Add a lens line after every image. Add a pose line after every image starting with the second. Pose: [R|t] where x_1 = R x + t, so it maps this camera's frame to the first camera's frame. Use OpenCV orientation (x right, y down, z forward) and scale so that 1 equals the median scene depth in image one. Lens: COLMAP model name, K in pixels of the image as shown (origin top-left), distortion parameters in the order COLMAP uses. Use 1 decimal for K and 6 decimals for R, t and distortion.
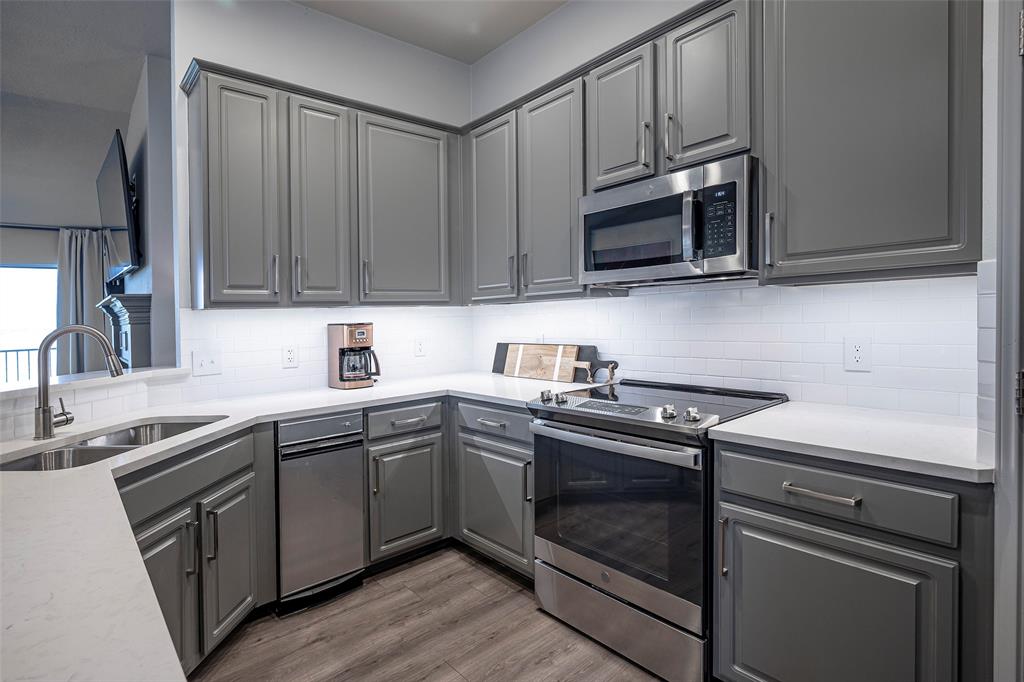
lens RADIAL K [[510.4, 0, 522.5], [0, 510.4, 320.4], [0, 0, 1]] dist [-0.000422, -0.000436]
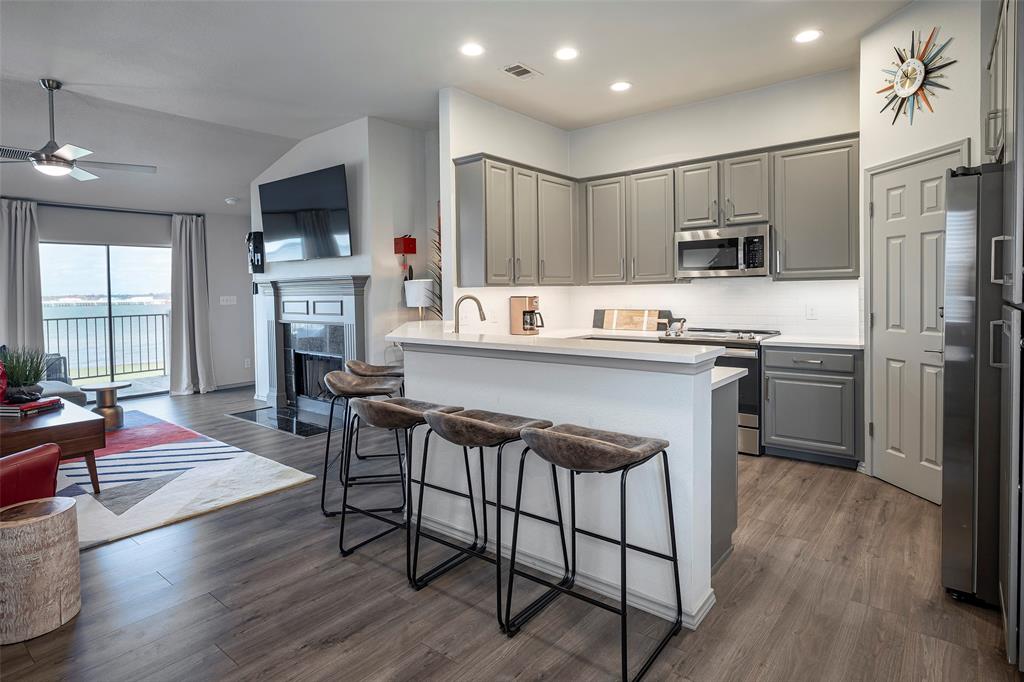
lens RADIAL K [[510.4, 0, 524.6], [0, 510.4, 295.2], [0, 0, 1]] dist [-0.000422, -0.000436]
pose [[0.983922, 0.013850, 0.178059, -0.668504], [-0.012640, 0.999889, -0.007929, 0.016043], [-0.178149, 0.005551, 0.983988, -0.676193]]
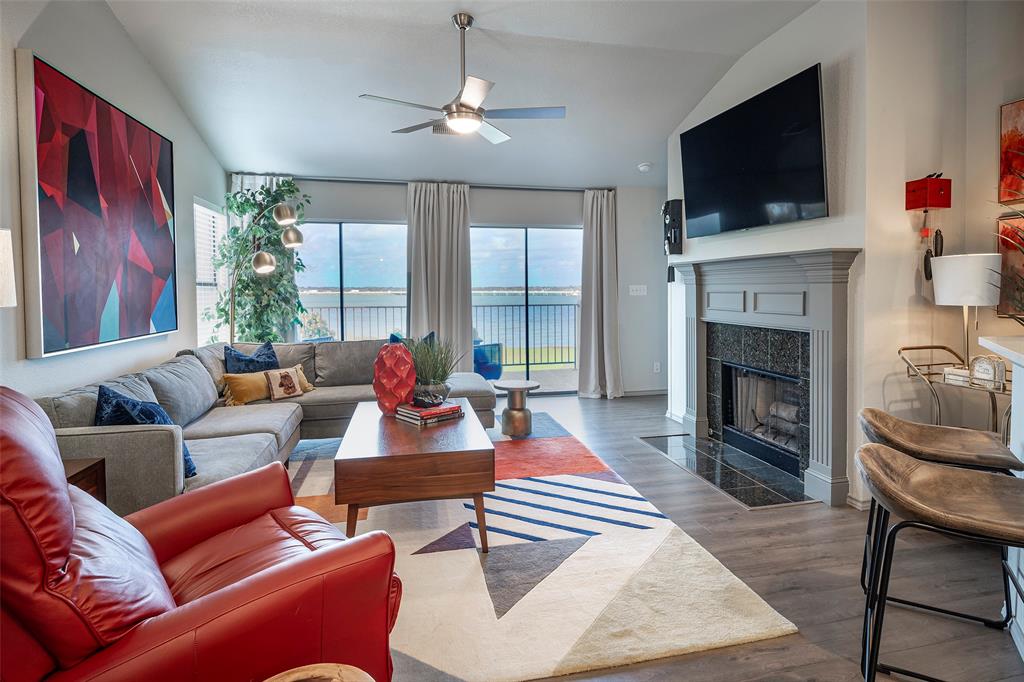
lens RADIAL K [[563.3, 0, 565.4], [0, 563.3, 304.1], [0, 0, 1]] dist [-0.002692, -0.001465]
pose [[0.894673, 0.043099, -0.444637, -0.914350], [-0.032397, 0.998974, 0.031643, 0.035059], [0.445545, -0.013905, 0.895152, -0.094730]]
